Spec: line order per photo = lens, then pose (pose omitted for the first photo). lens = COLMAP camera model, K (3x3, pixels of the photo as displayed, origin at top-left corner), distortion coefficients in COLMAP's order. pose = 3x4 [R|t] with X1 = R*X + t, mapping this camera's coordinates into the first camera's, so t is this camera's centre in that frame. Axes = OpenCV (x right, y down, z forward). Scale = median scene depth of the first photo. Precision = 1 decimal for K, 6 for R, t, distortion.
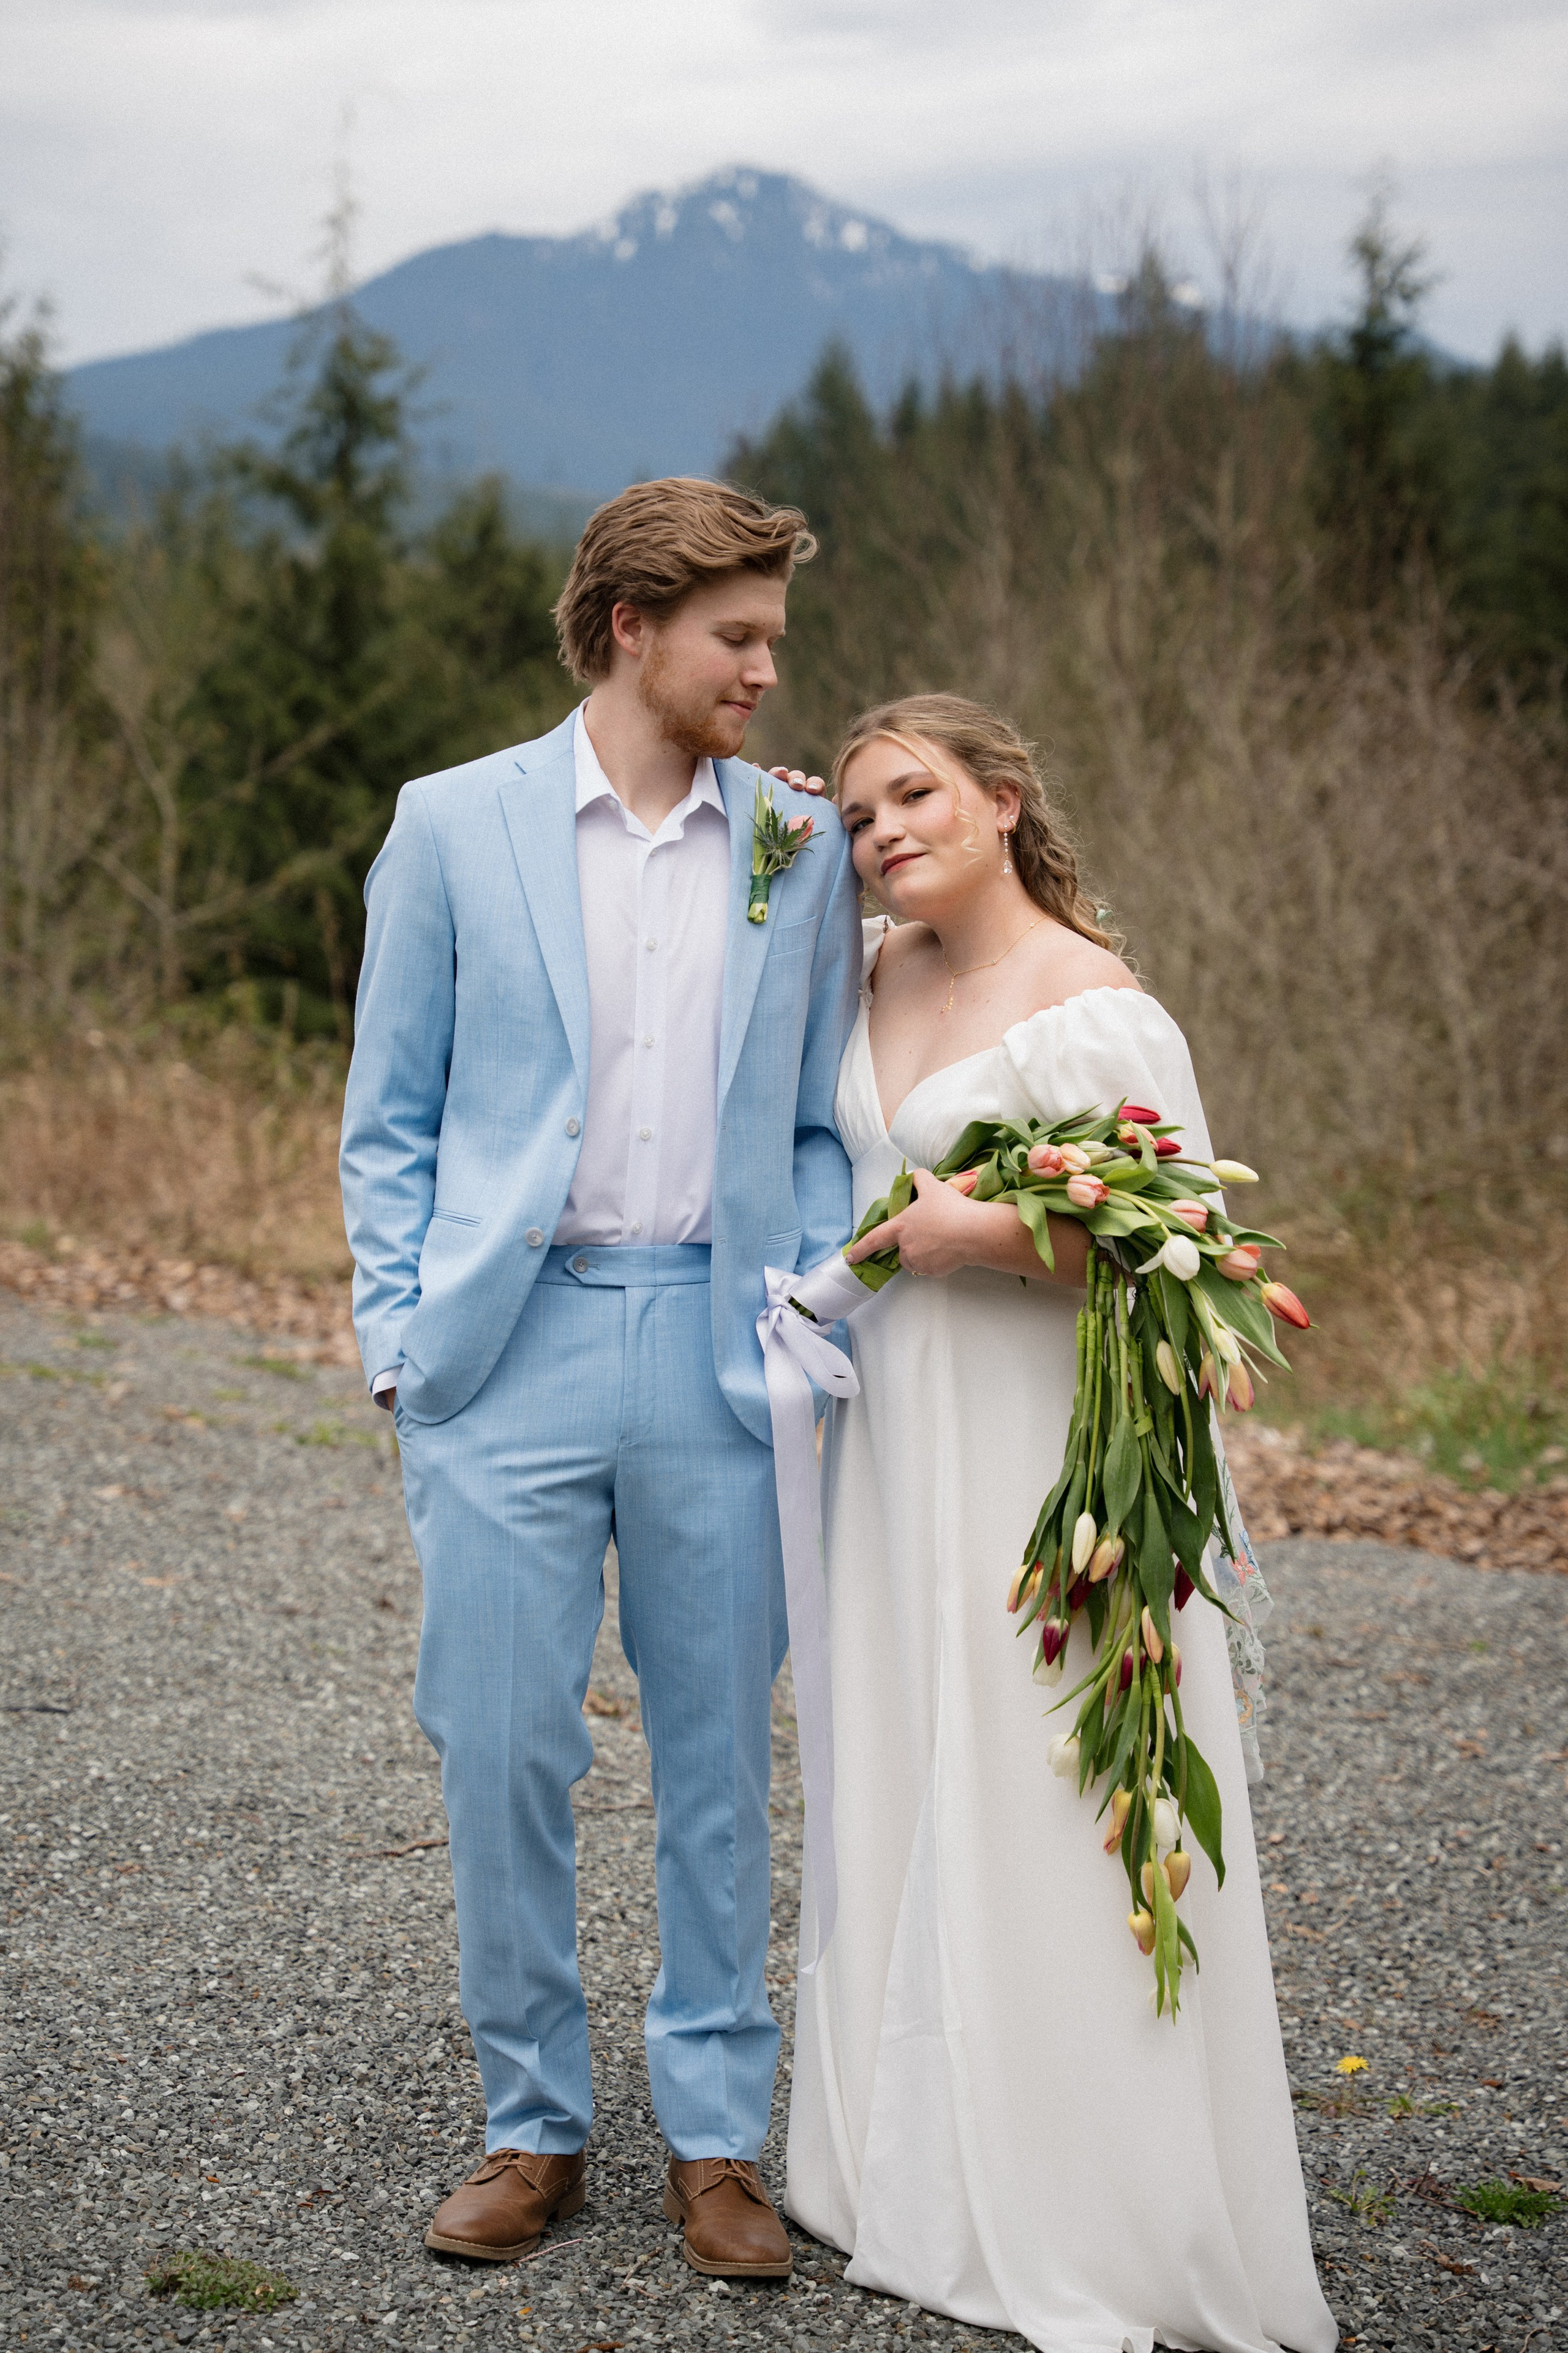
lens RADIAL K [[4718.4, 0, 784.0], [0, 4718.4, 1176.5], [0, 0, 1]] dist [0.349478, 0.182797]
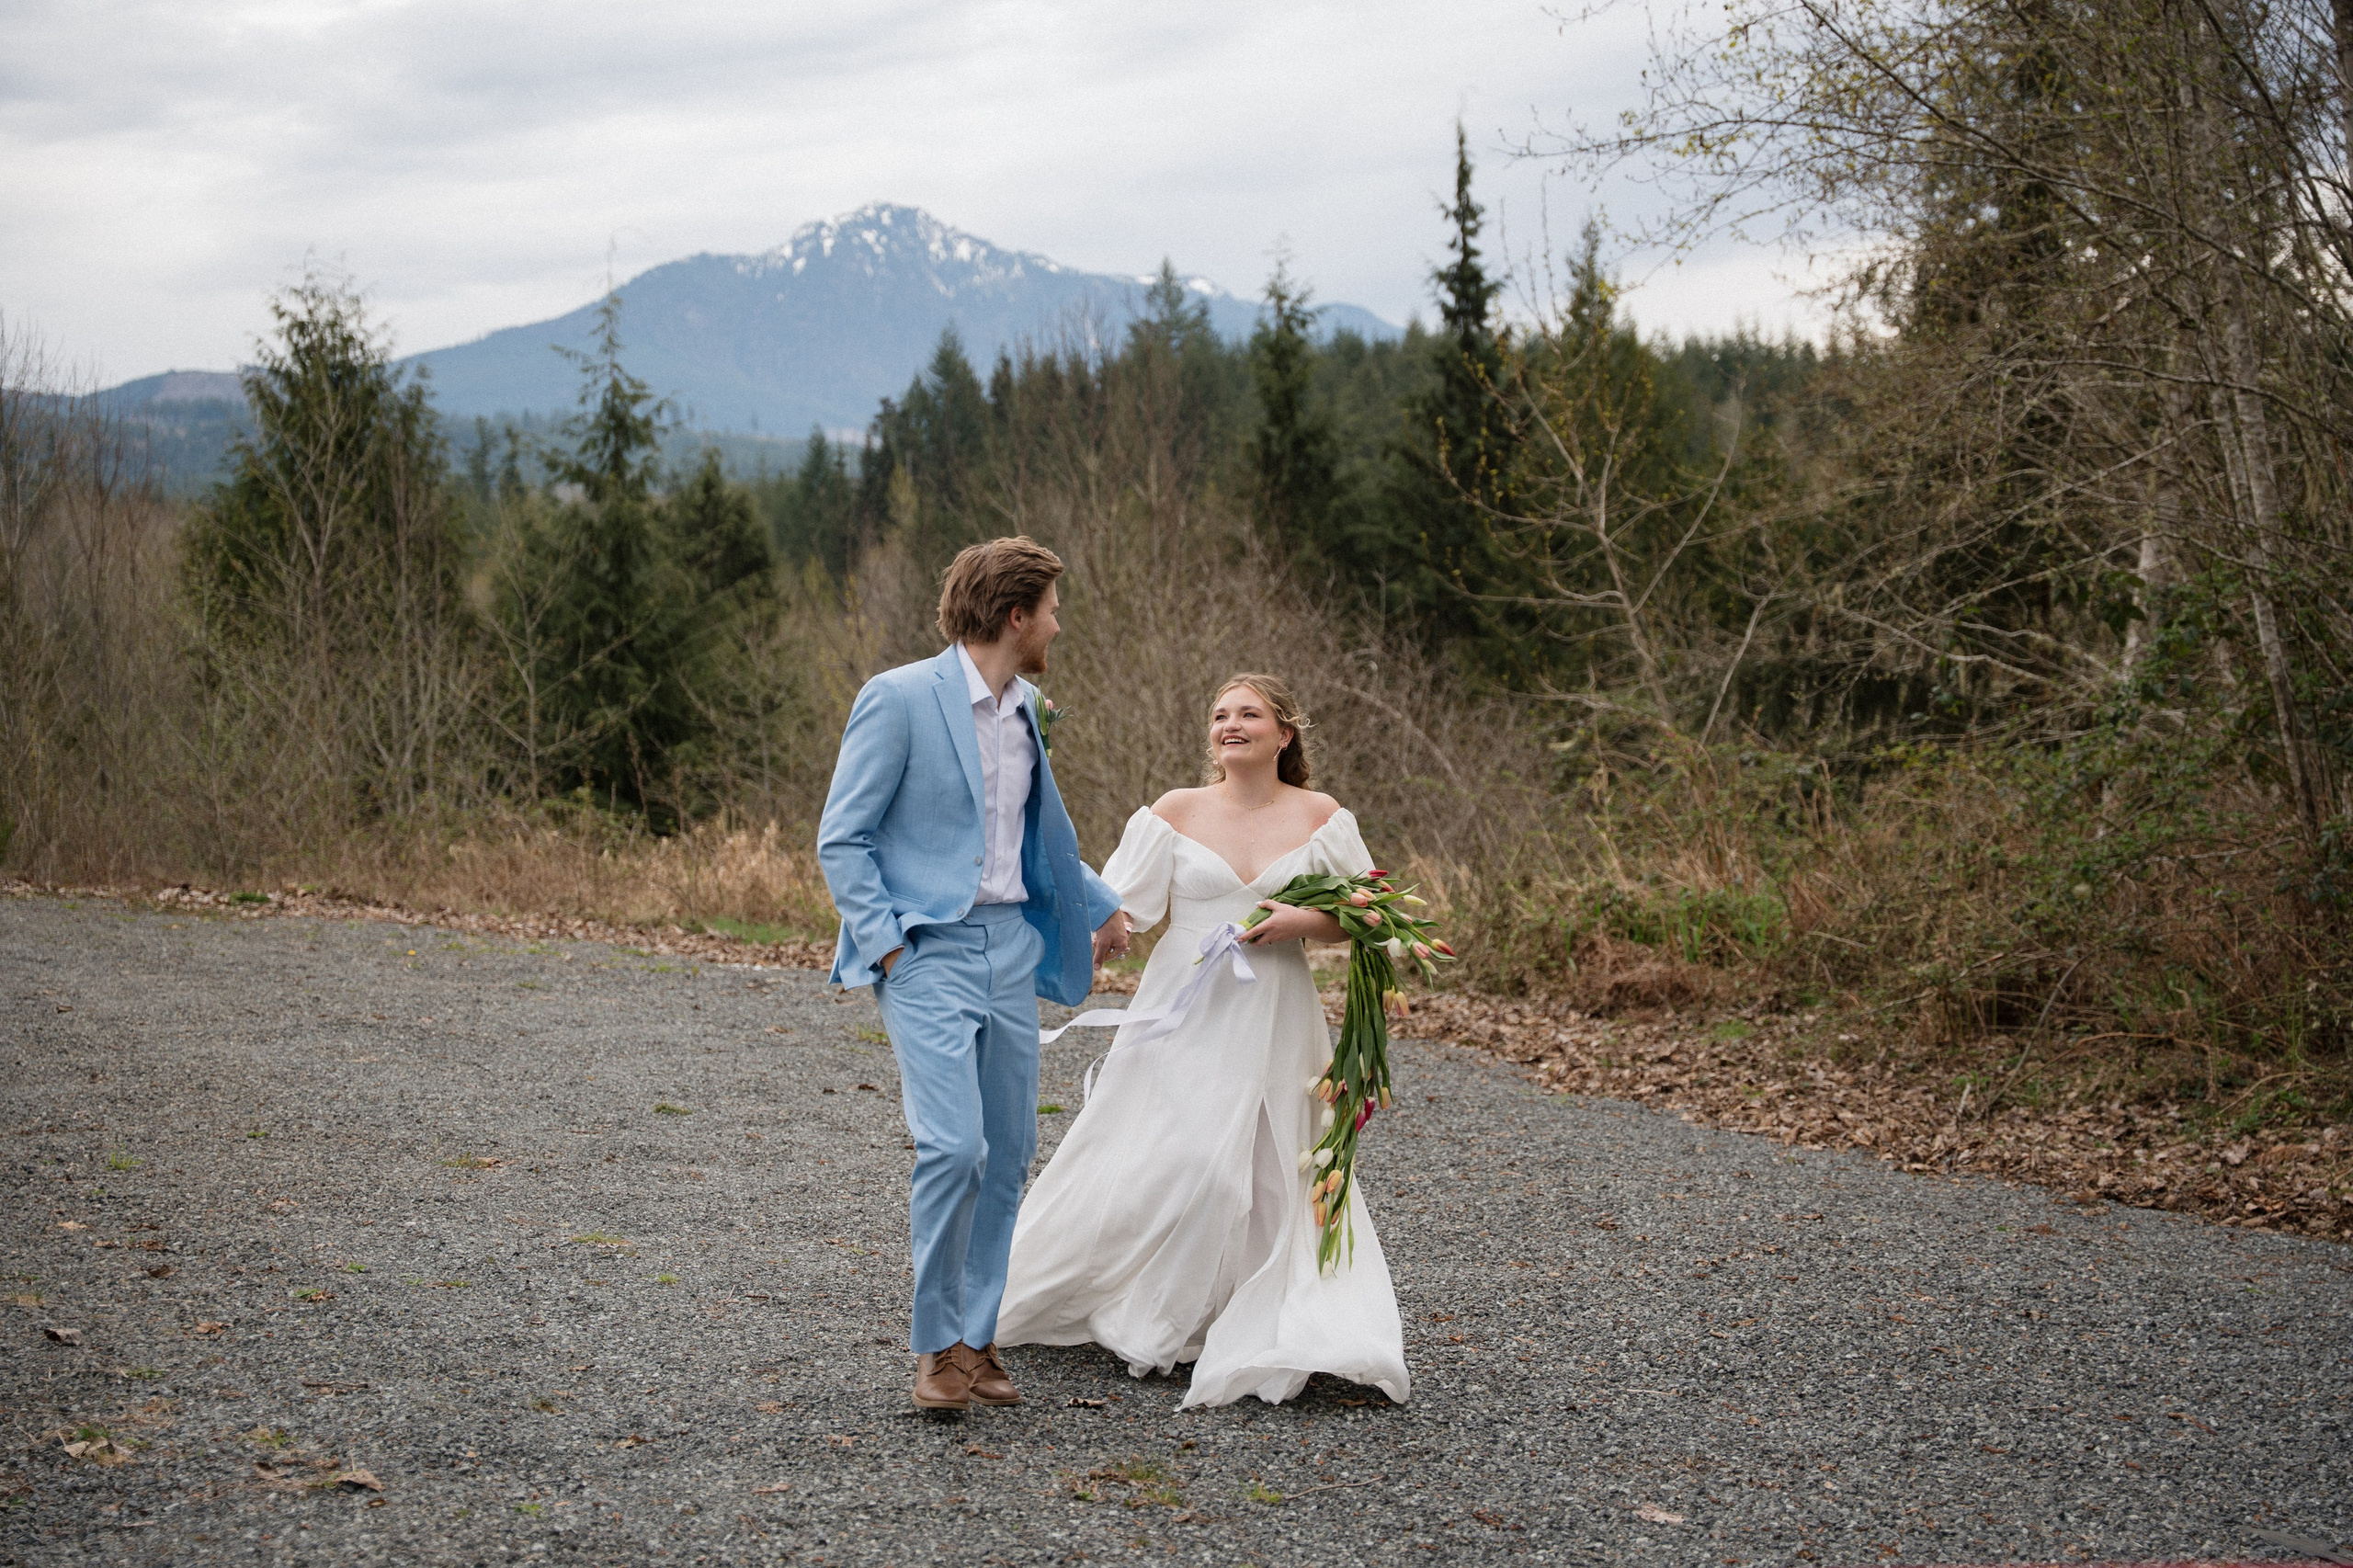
lens RADIAL K [[3407.4, 0, 1176.5], [0, 3407.4, 784.0], [0, 0, 1]] dist [0.202799, 0.010484]
pose [[0.996715, -0.040786, 0.069968, 0.007931], [0.043446, 0.998373, -0.036925, 0.007200], [-0.068348, 0.039843, 0.996866, -0.134907]]
